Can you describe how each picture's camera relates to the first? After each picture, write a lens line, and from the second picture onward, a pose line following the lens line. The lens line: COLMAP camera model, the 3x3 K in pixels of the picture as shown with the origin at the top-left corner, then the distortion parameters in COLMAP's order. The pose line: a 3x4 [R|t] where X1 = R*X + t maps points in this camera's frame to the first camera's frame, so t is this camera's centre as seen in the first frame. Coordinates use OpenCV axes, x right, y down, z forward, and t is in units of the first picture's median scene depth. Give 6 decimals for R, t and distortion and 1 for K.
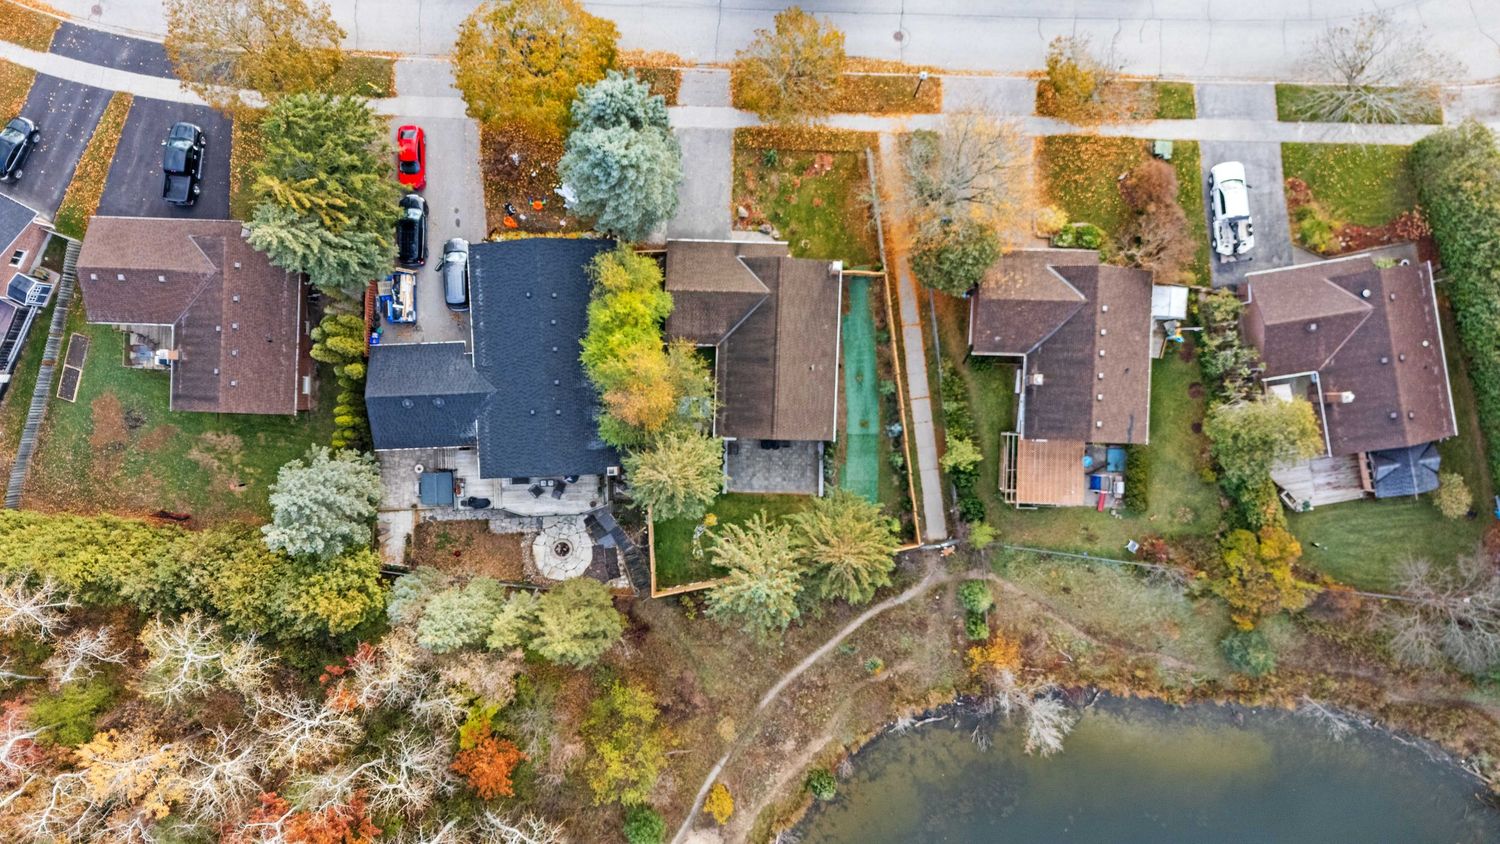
lens RADIAL K [[1103.3, 0, 749.4], [0, 1103.3, 419.5], [0, 0, 1]] dist [0.038445, -0.041497]
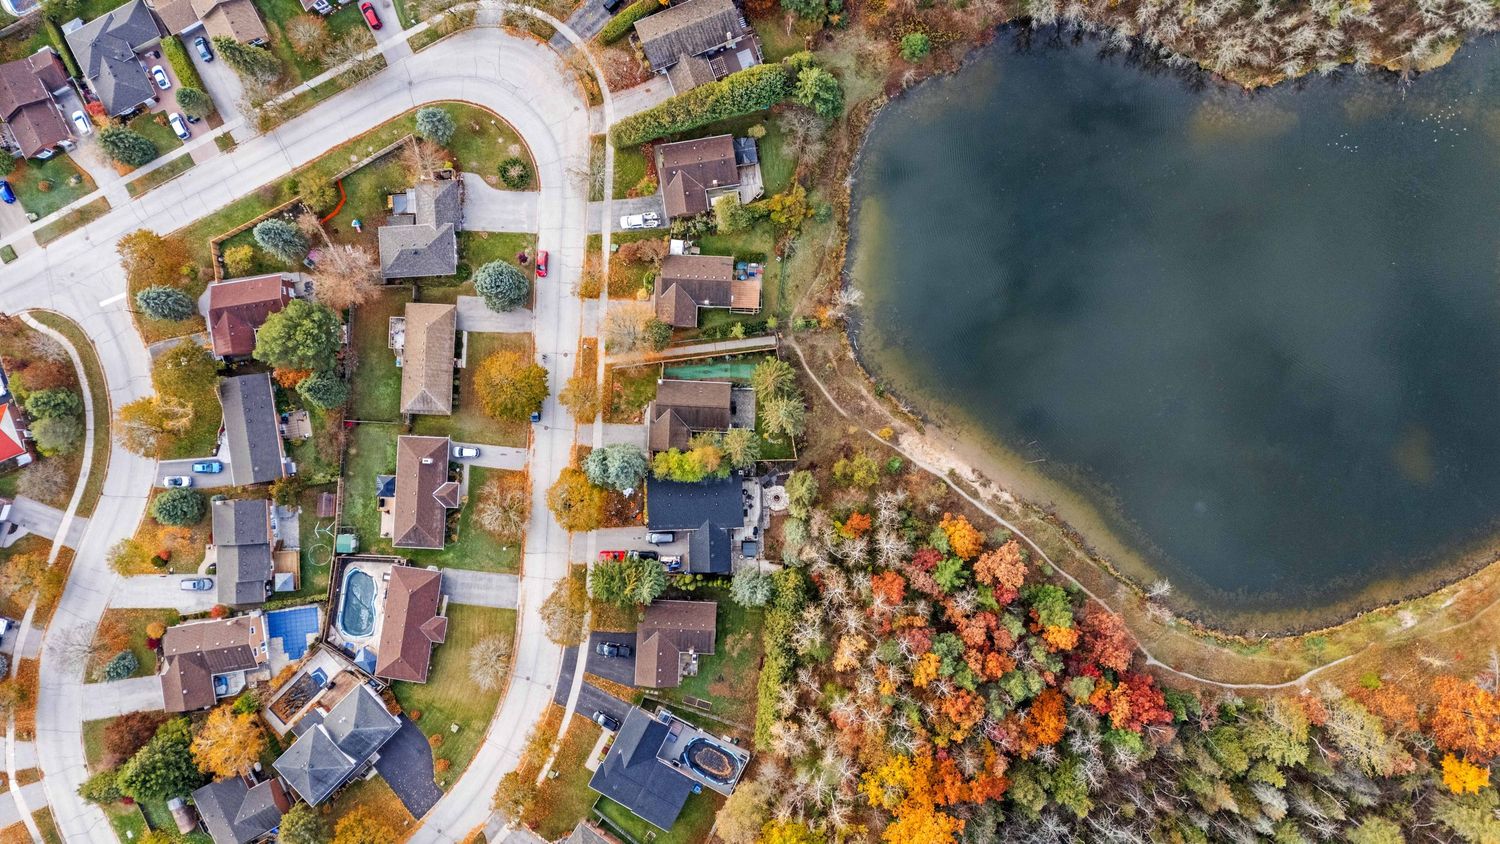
lens RADIAL K [[1103.3, 0, 751.3], [0, 1103.3, 421.9], [0, 0, 1]] dist [0.038445, -0.041497]
pose [[0.013522, -0.999567, 0.026128, -0.069999], [0.999188, 0.012516, -0.038292, 0.155375], [0.037948, 0.026625, 0.998925, -1.405586]]
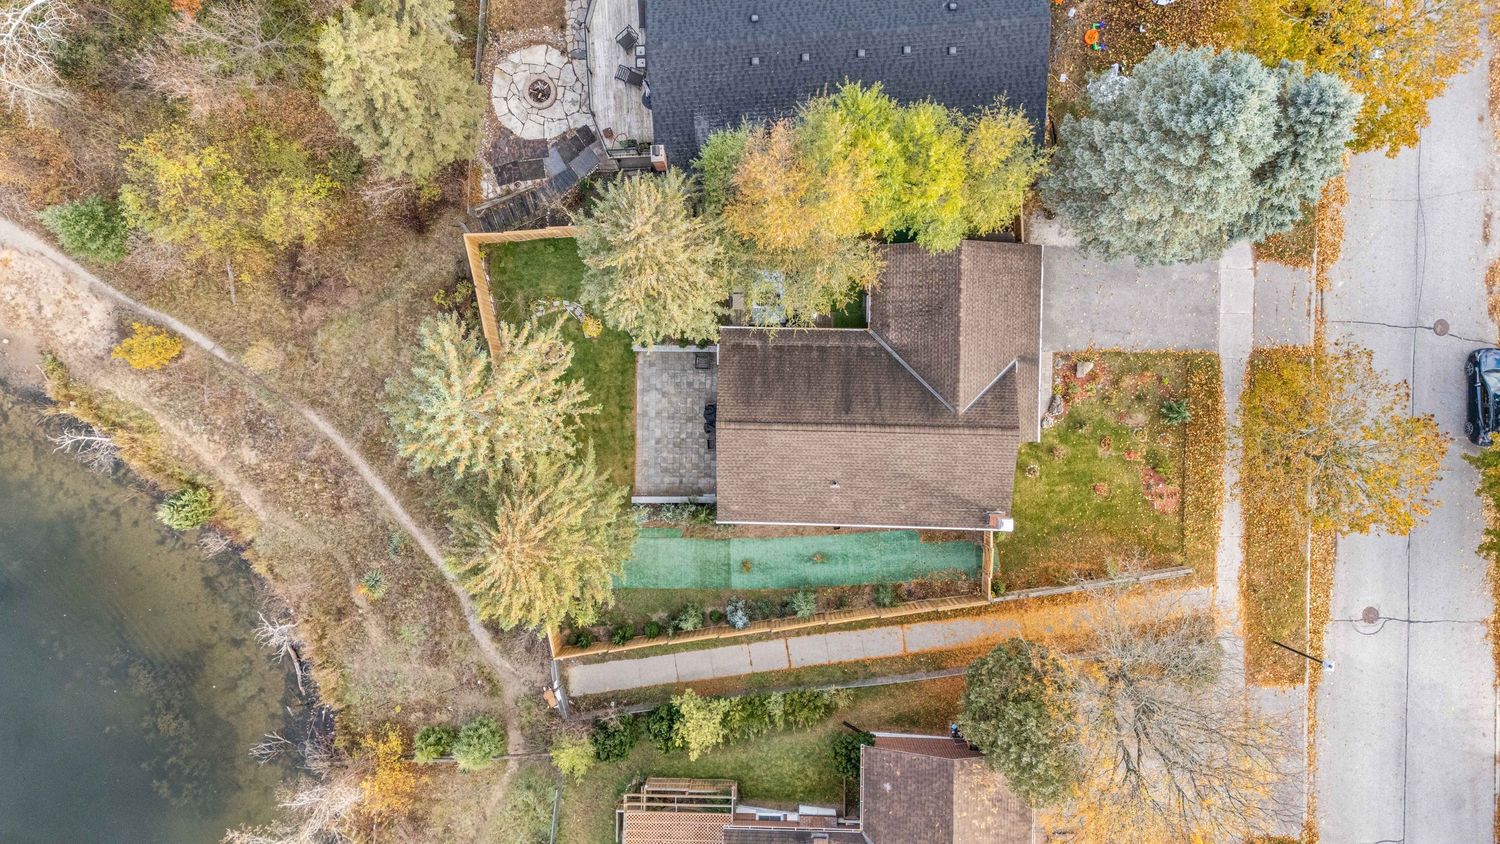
lens RADIAL K [[1103.3, 0, 747.8], [0, 1103.3, 421.0], [0, 0, 1]] dist [0.038445, -0.041497]
pose [[0.015207, 0.999745, 0.016719, 0.010202], [-0.999741, 0.014919, 0.017207, -0.009279], [0.016953, -0.016976, 0.999712, 0.376172]]
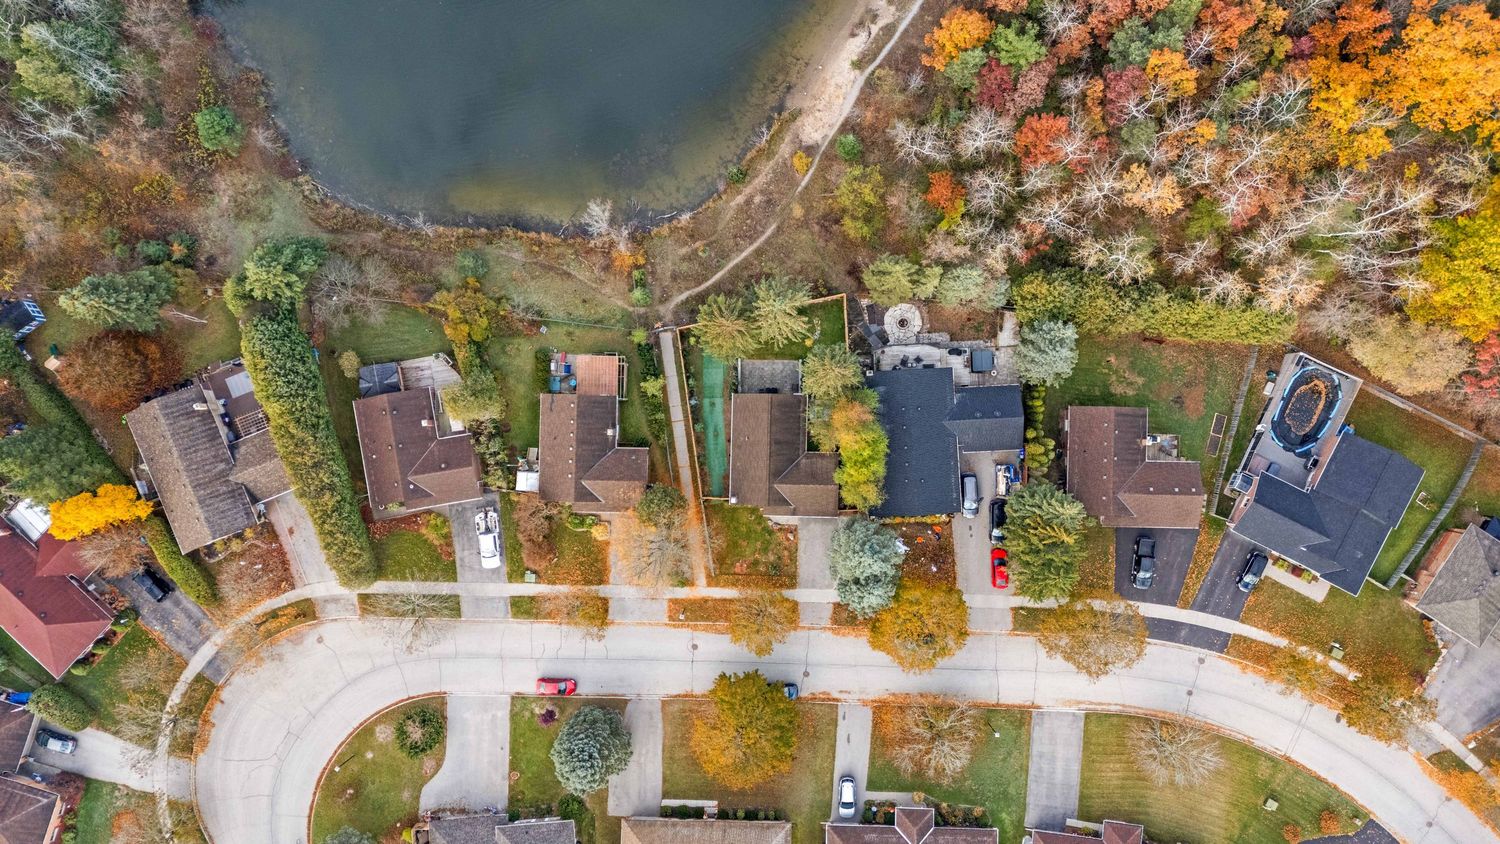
lens RADIAL K [[1103.3, 0, 748.7], [0, 1103.3, 423.2], [0, 0, 1]] dist [0.038445, -0.041497]
pose [[-0.999731, 0.010615, 0.020644, 0.020641], [-0.010639, -0.999943, -0.001036, -0.022272], [0.020632, -0.001256, 0.999786, -0.595142]]
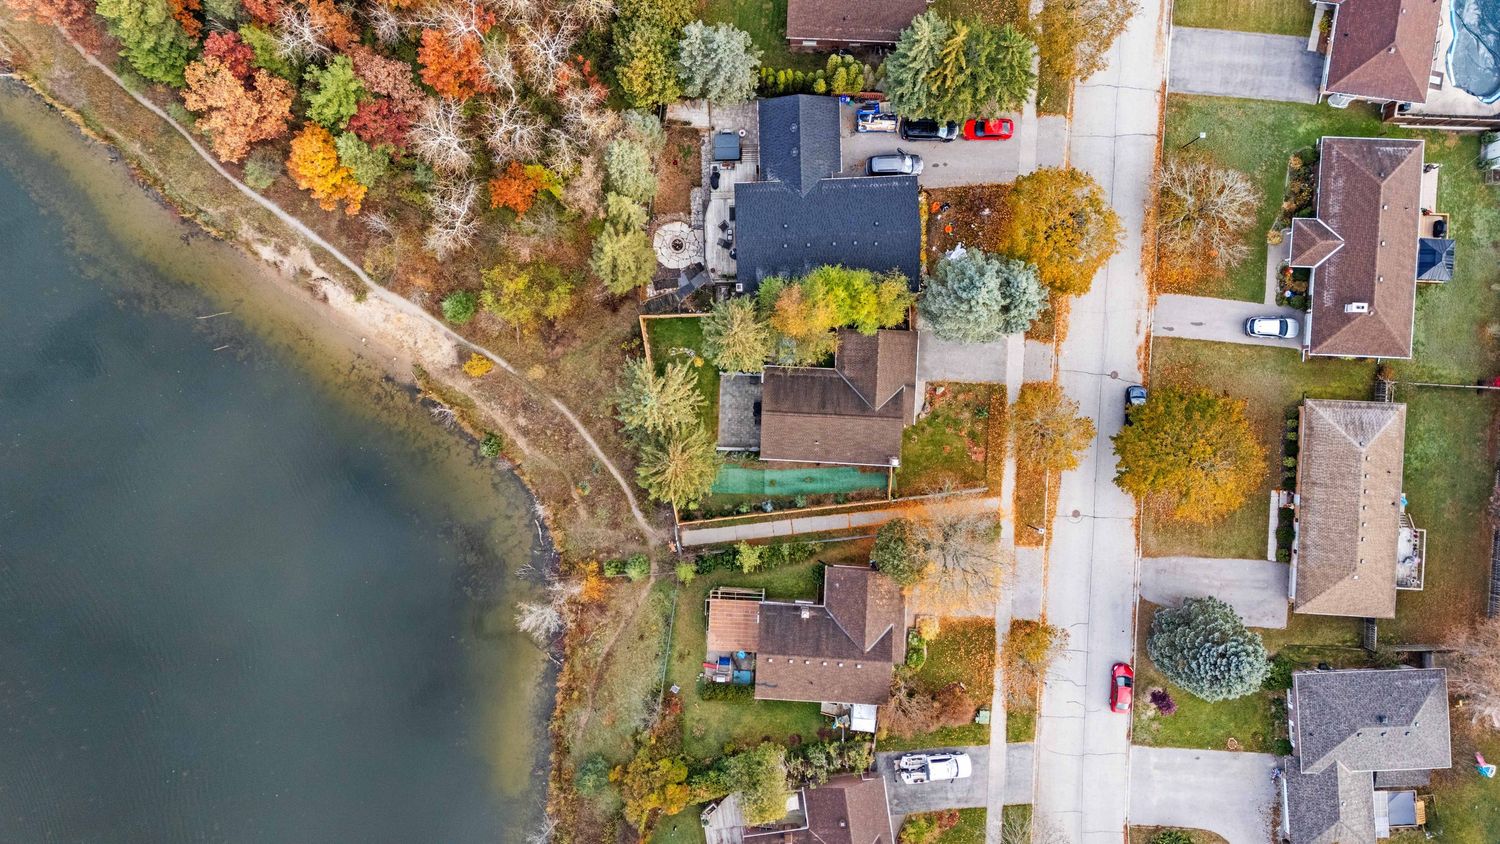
lens RADIAL K [[1103.3, 0, 750.0], [0, 1103.3, 421.2], [0, 0, 1]] dist [0.038445, -0.041497]
pose [[-0.013114, 0.999542, 0.027255, -0.001968], [-0.999678, -0.013698, 0.021353, 0.004076], [0.021716, -0.026966, 0.999400, -0.282517]]
